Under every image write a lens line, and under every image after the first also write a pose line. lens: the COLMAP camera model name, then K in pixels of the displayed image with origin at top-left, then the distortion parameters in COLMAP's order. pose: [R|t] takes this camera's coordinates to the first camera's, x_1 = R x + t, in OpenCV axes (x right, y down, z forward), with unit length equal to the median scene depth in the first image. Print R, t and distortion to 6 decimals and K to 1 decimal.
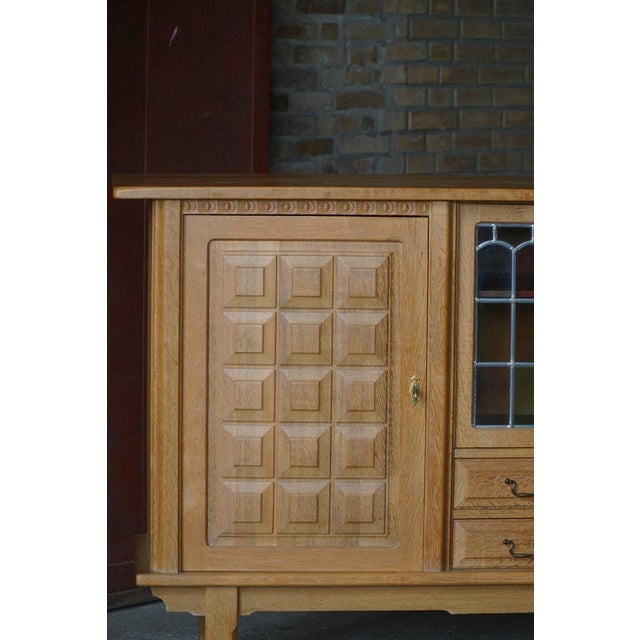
lens RADIAL K [[3183.4, 0, 303.3], [0, 3183.4, 321.9], [0, 0, 1]] dist [-1.600088, 8.396406]
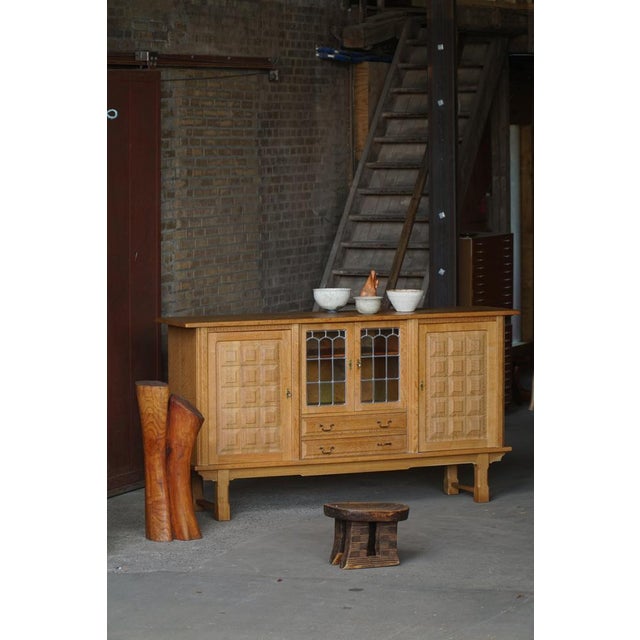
lens RADIAL K [[2871.7, 0, 320.0], [0, 2871.7, 320.0], [0, 0, 1]] dist [-1.168136, 9.767169]
pose [[0.943514, -0.039505, 0.328968, -0.747916], [0.047832, 0.998706, -0.017253, 0.002390], [-0.327861, 0.032014, 0.944184, -1.341268]]
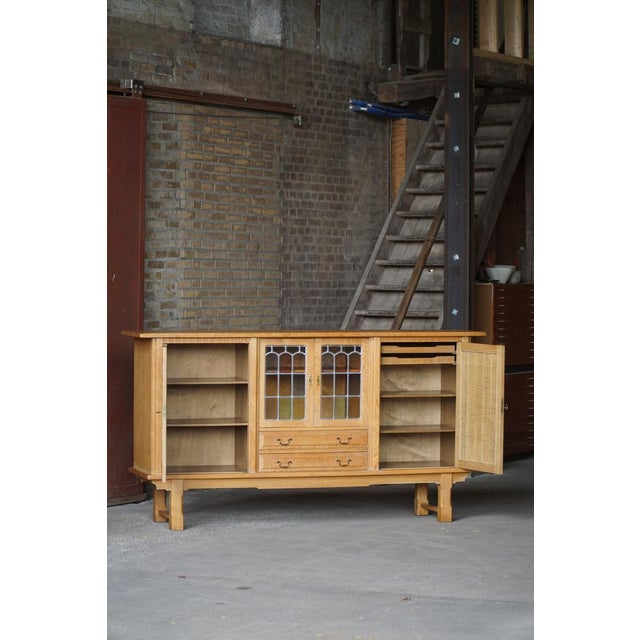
lens RADIAL K [[2411.6, 0, 320.0], [0, 2411.6, 320.0], [0, 0, 1]] dist [-0.752538, -0.051835]
pose [[0.972991, -0.006513, 0.230751, -0.384201], [0.023332, 0.997257, -0.070237, 0.095277], [-0.229661, 0.073724, 0.970474, -1.054072]]
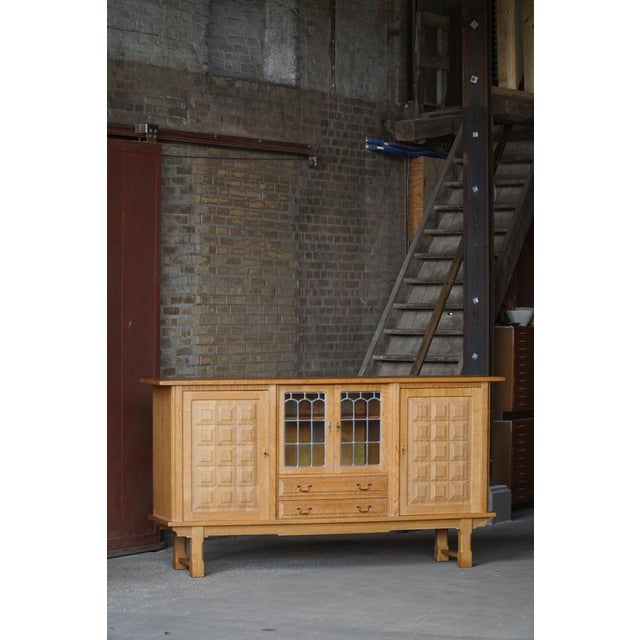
lens RADIAL K [[2681.7, 0, 320.0], [0, 2681.7, 320.0], [0, 0, 1]] dist [-0.995508, 4.062812]
pose [[0.973690, -0.009897, 0.227660, -0.446515], [0.030082, 0.995896, -0.085363, 0.106048], [-0.225881, 0.089966, 0.969992, -1.278487]]
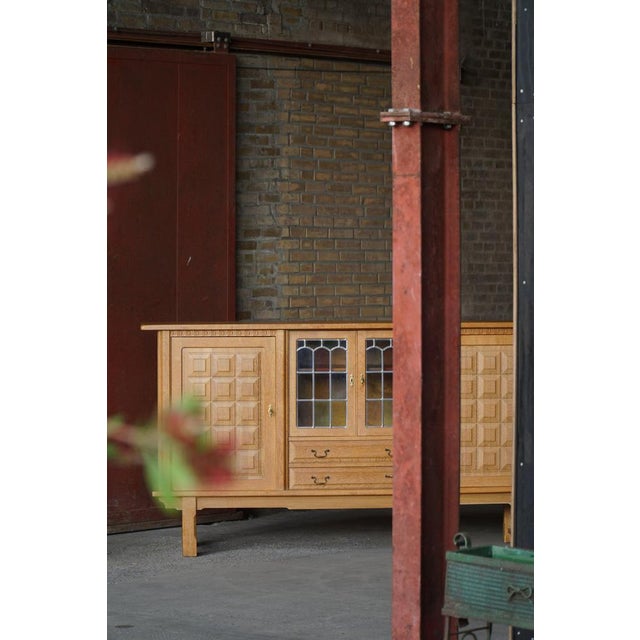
lens RADIAL K [[2681.7, 0, 320.0], [0, 2681.7, 320.0], [0, 0, 1]] dist [-0.995508, 4.062812]
pose [[0.999919, -0.012032, -0.004230, 0.080323], [0.011693, 0.997293, -0.072595, 0.097831], [0.005092, 0.072539, 0.997353, -0.965382]]
